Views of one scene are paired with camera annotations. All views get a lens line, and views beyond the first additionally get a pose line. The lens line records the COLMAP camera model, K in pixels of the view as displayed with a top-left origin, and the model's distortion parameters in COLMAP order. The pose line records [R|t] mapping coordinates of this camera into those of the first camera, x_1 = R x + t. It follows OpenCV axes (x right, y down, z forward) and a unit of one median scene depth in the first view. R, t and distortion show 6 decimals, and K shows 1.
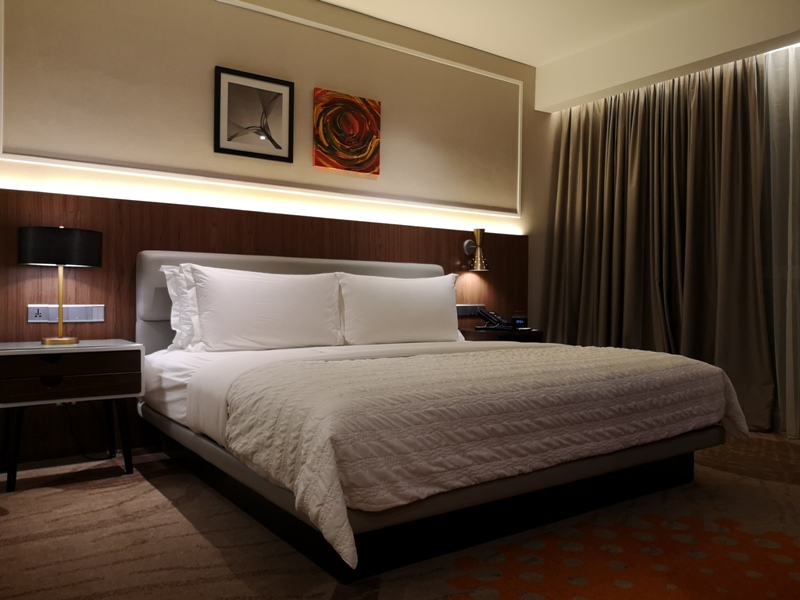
lens RADIAL K [[634.3, 0, 389.8], [0, 634.3, 304.4], [0, 0, 1]] dist [0.014256, -0.001676]
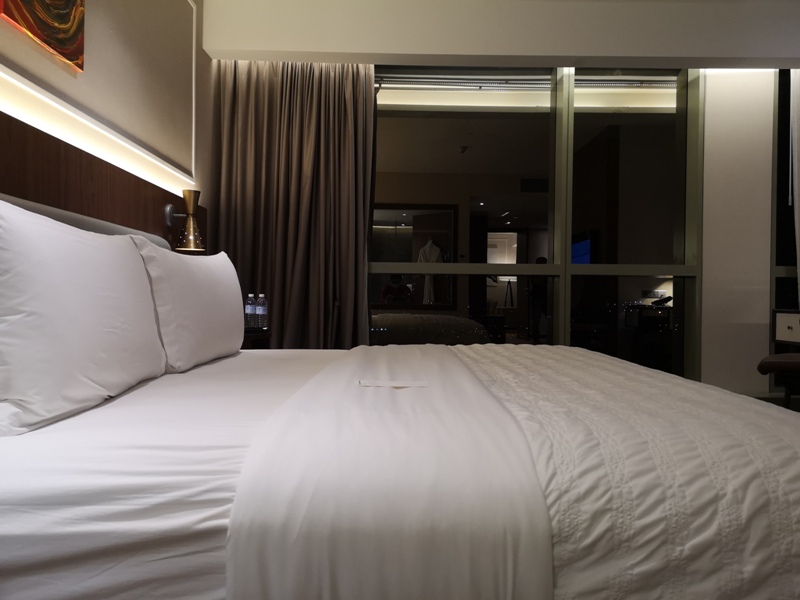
lens RADIAL K [[620.5, 0, 403.1], [0, 620.5, 300.0], [0, 0, 1]] dist [0.042465, -0.055177]
pose [[0.563264, -0.003372, 0.826270, -0.342252], [0.004755, 0.999988, 0.000840, 0.003259], [-0.826263, 0.003456, 0.563274, 0.475315]]
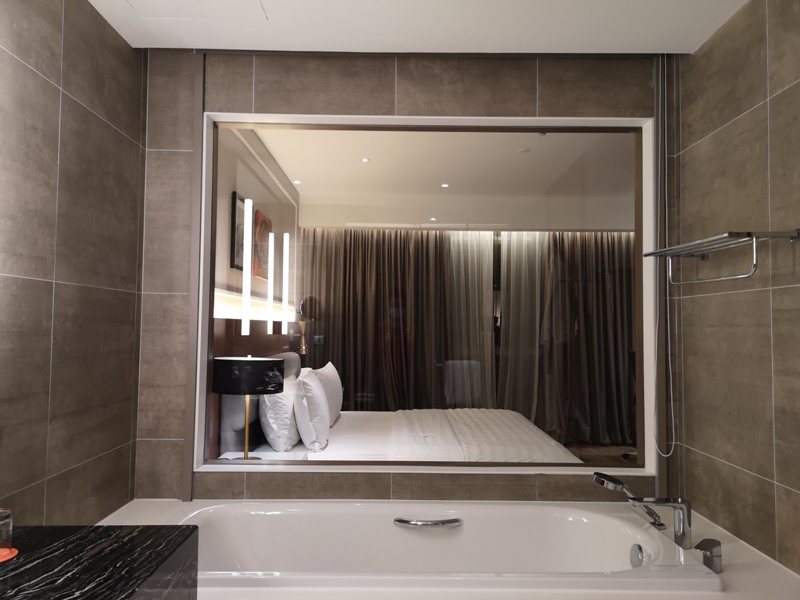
lens RADIAL K [[628.2, 0, 400.0], [0, 628.2, 300.0], [0, 0, 1]] dist [0.011142, -0.012234]
pose [[0.565402, 0.030102, 0.824266, -0.917538], [0.006398, 0.999144, -0.040878, -0.124718], [-0.824790, 0.028386, 0.564726, 0.131138]]
